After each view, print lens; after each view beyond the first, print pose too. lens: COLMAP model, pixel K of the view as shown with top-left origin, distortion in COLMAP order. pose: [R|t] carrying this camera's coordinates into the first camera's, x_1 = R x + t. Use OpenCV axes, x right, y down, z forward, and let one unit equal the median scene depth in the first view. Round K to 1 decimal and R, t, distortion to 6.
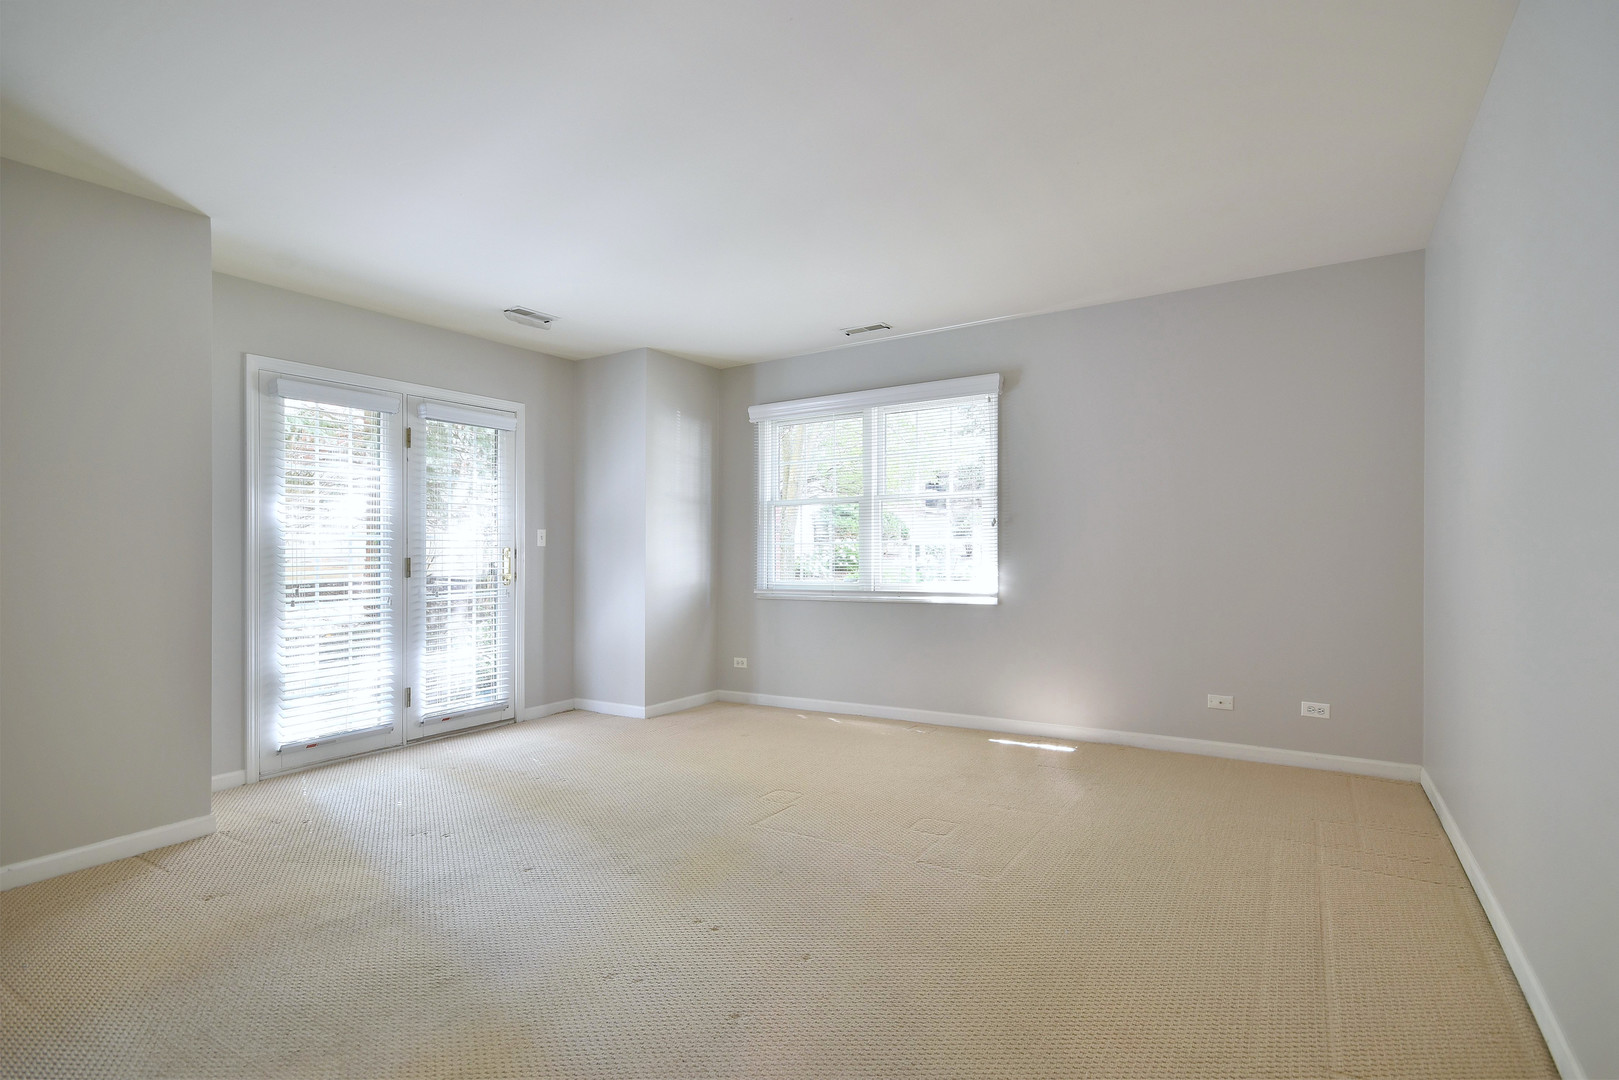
lens RADIAL K [[782.4, 0, 803.6], [0, 782.4, 537.1], [0, 0, 1]] dist [0.001607, 0.000282]
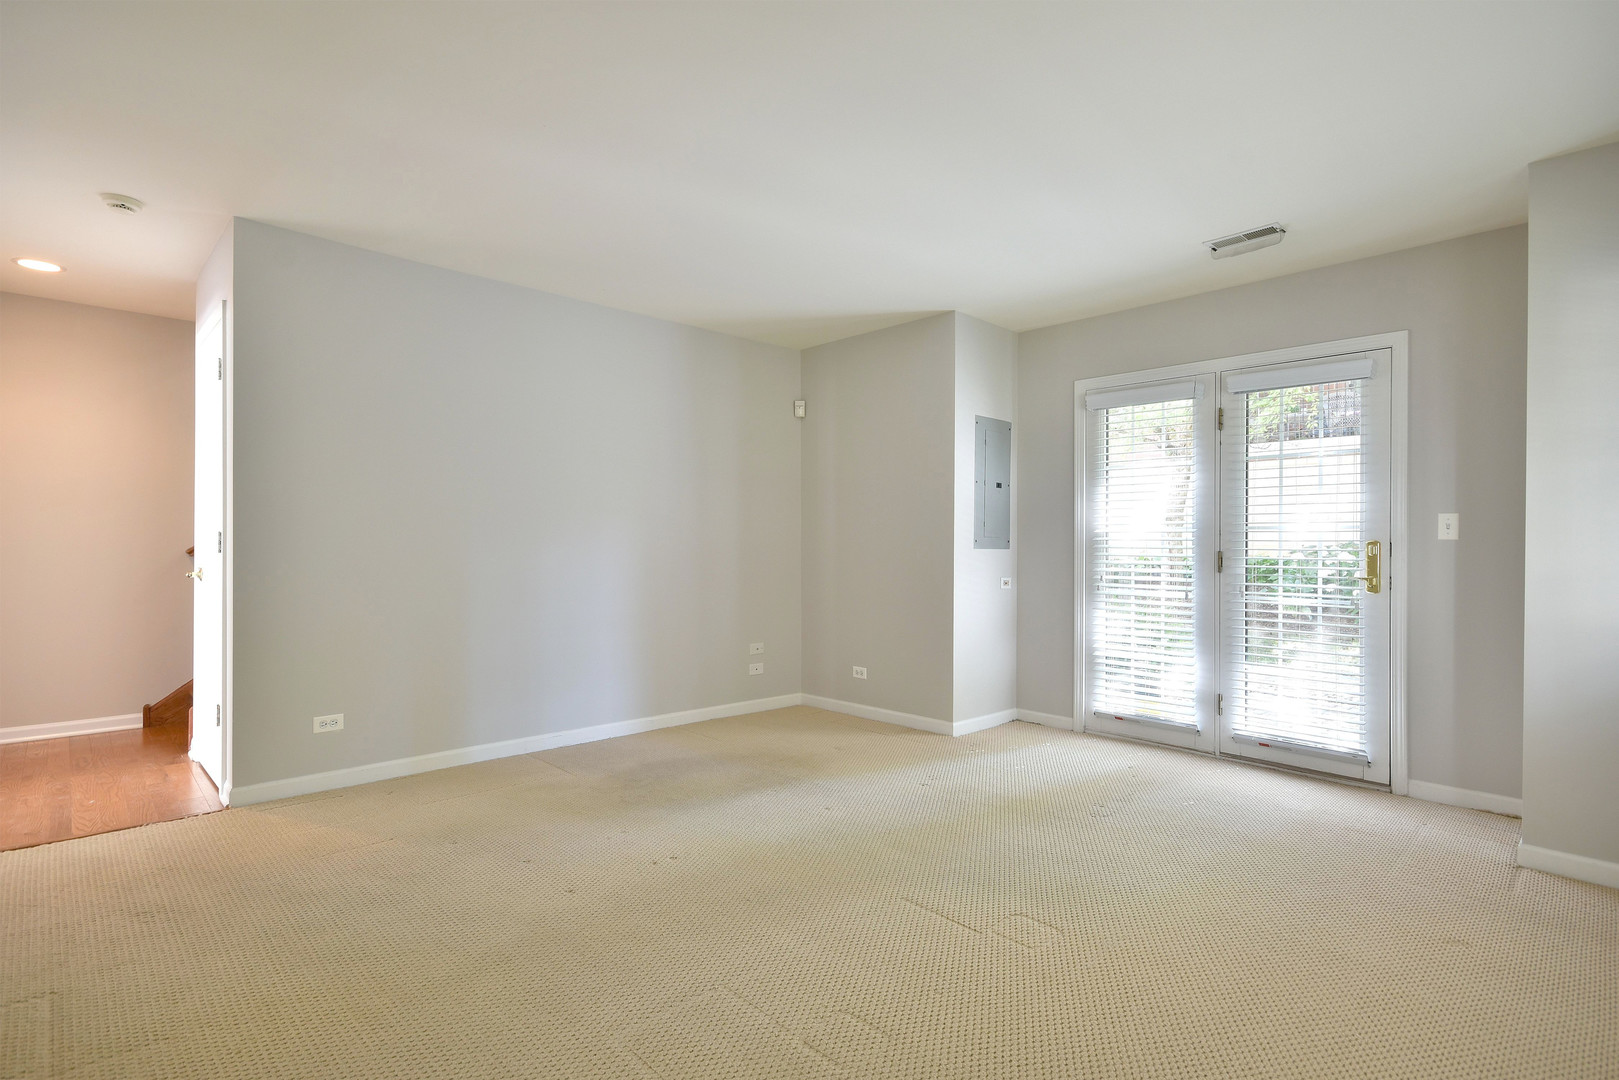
lens RADIAL K [[782.4, 0, 803.6], [0, 782.4, 537.1], [0, 0, 1]] dist [0.001607, 0.000282]
pose [[-0.252274, -0.001971, -0.967654, 0.497308], [0.004226, 0.999986, -0.003139, 0.010853], [0.967647, -0.004881, -0.252262, 0.760324]]
